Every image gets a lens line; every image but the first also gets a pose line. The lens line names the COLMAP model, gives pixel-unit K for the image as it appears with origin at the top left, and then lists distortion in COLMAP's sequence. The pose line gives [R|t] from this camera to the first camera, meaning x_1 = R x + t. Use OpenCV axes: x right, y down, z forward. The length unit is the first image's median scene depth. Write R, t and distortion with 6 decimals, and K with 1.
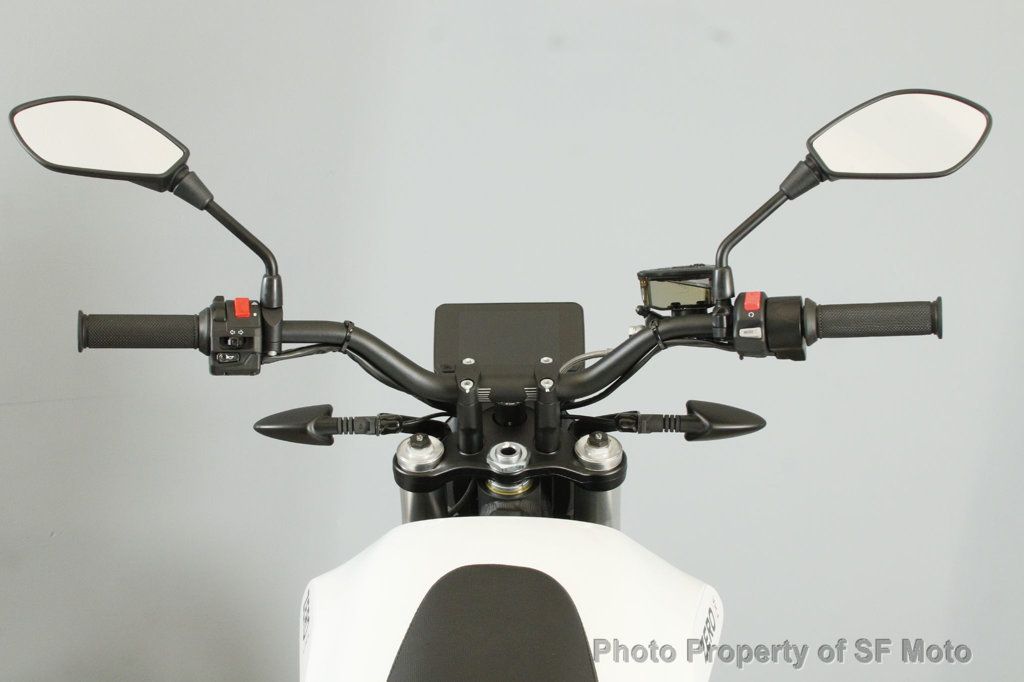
lens RADIAL K [[1440.4, 0, 512.0], [0, 1440.4, 341.0], [0, 0, 1]] dist [-0.179376, 0.048057]
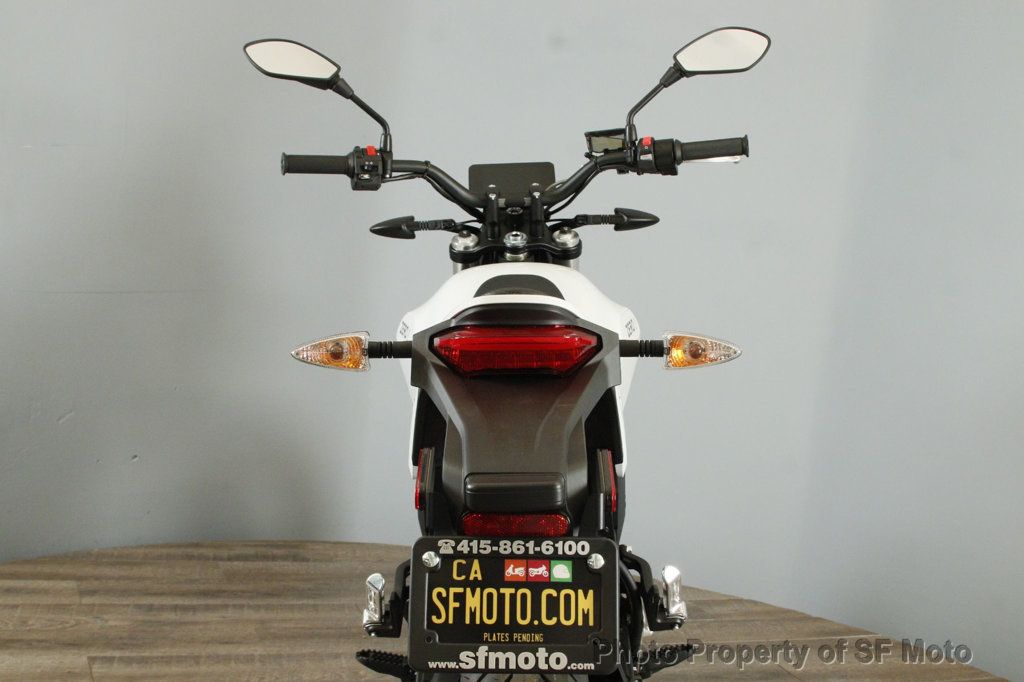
lens RADIAL K [[1440.4, 0, 512.0], [0, 1440.4, 341.0], [0, 0, 1]] dist [-0.179376, 0.048057]
pose [[0.999088, -0.023424, 0.035692, -0.077053], [0.024803, 0.998943, -0.038712, 0.288548], [-0.034747, 0.039562, 0.998613, -0.814197]]
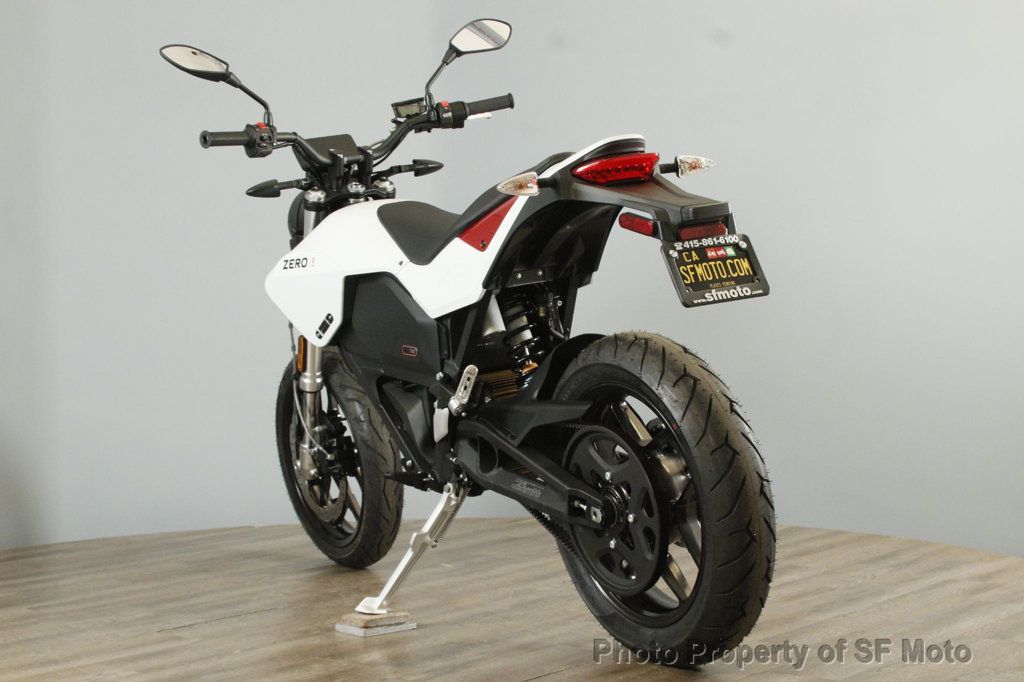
lens RADIAL K [[1738.6, 0, 512.0], [0, 1738.6, 341.0], [0, 0, 1]] dist [-0.022253, 0.002737]
pose [[0.830587, -0.156526, 0.534439, -1.411415], [0.222145, 0.973152, -0.060226, 0.578618], [-0.510664, 0.168747, 0.843058, -1.558811]]
